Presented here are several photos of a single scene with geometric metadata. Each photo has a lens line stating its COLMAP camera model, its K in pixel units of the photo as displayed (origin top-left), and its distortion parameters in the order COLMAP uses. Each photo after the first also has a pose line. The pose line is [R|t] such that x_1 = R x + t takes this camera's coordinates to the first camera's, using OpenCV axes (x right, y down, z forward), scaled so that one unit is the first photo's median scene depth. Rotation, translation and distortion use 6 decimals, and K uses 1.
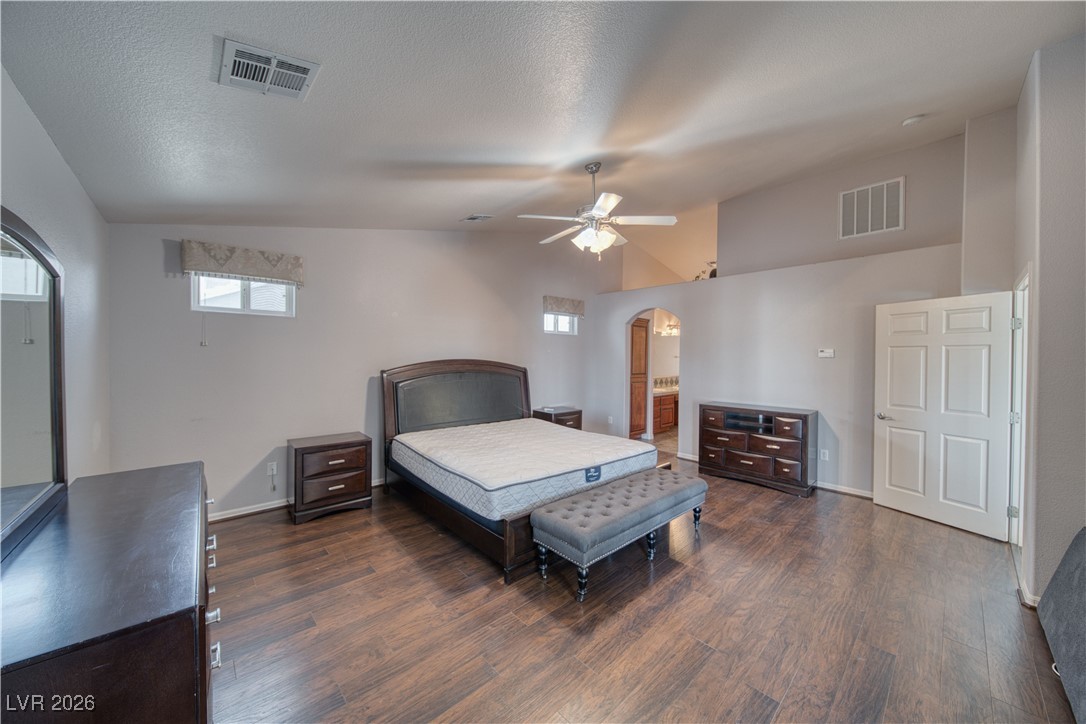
lens RADIAL K [[380.6, 0, 542.8], [0, 380.6, 360.6], [0, 0, 1]] dist [-0.000253, -0.001585]
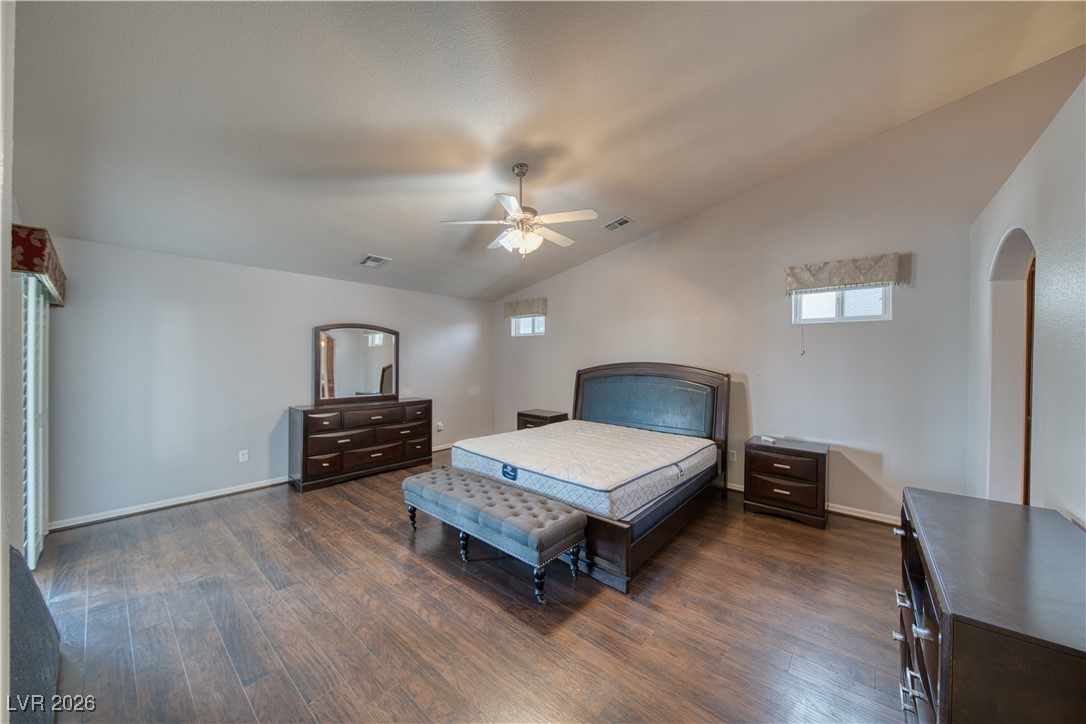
lens RADIAL K [[380.6, 0, 542.8], [0, 380.6, 360.6], [0, 0, 1]] dist [-0.000253, -0.001585]
pose [[0.121868, -0.002909, -0.992542, 1.149753], [-0.023611, 0.999704, -0.005829, 0.003040], [0.992265, 0.024146, 0.121763, 0.949731]]
